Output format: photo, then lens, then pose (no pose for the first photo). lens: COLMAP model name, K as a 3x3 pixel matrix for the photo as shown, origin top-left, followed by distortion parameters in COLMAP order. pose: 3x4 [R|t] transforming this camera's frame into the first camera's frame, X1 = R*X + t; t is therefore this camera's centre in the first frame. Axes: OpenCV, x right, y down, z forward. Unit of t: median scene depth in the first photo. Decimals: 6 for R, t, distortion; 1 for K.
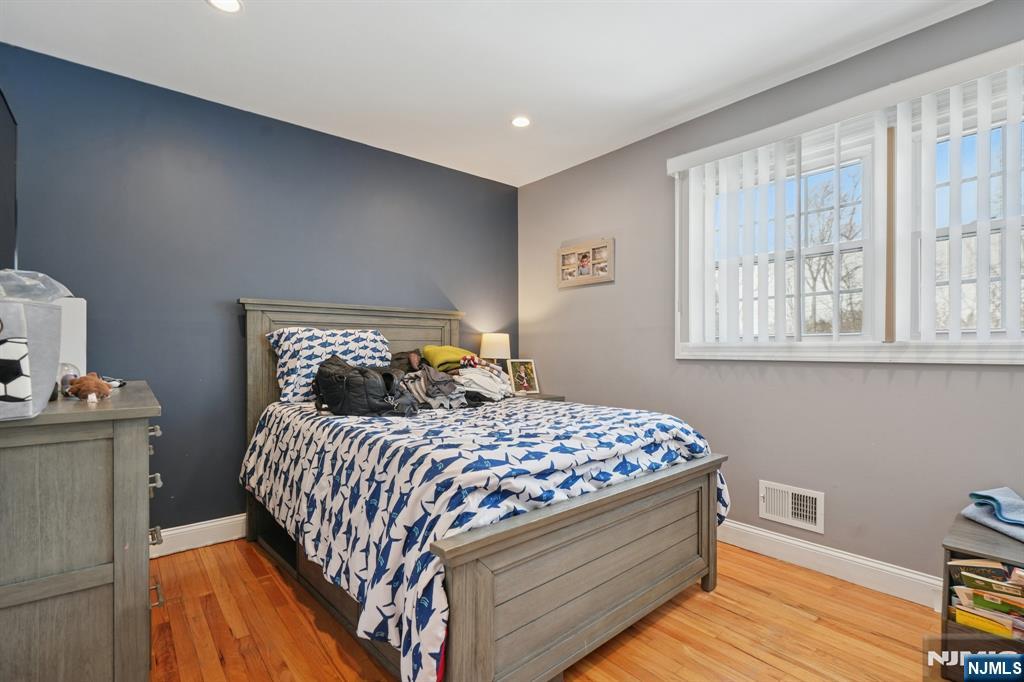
lens RADIAL K [[471.4, 0, 514.7], [0, 471.4, 351.9], [0, 0, 1]] dist [0.000781, -0.000279]
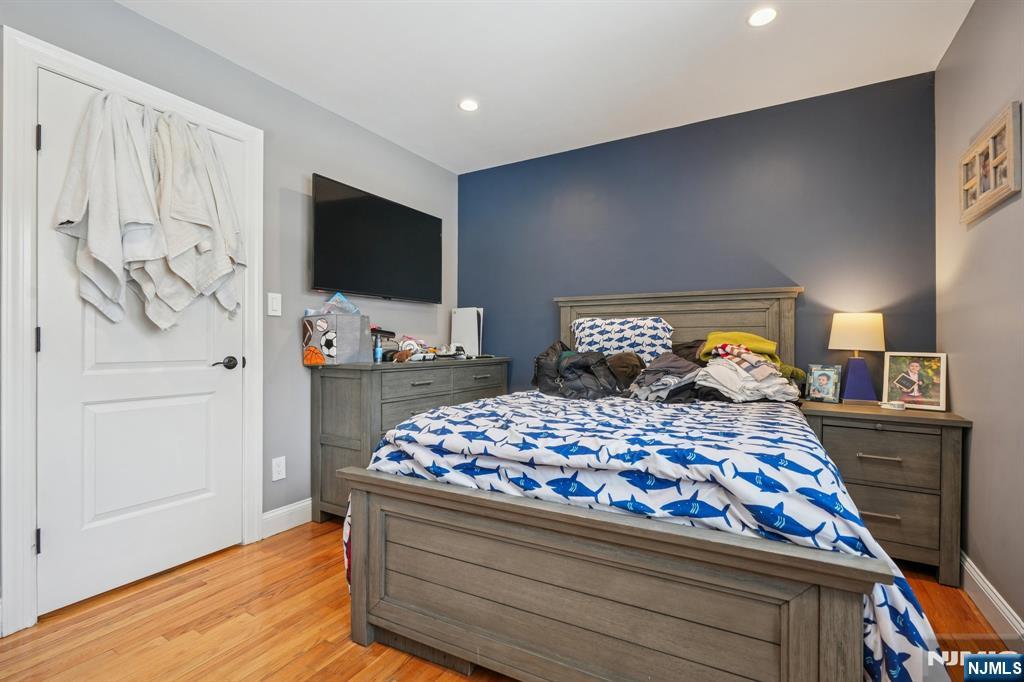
lens RADIAL K [[475.5, 0, 507.5], [0, 475.5, 338.2], [0, 0, 1]] dist [-0.003864, -0.000732]
pose [[0.337745, -0.006066, -0.941218, 0.564151], [-0.007686, 0.999928, -0.009202, 0.009839], [0.941206, 0.010342, 0.337674, 0.399301]]
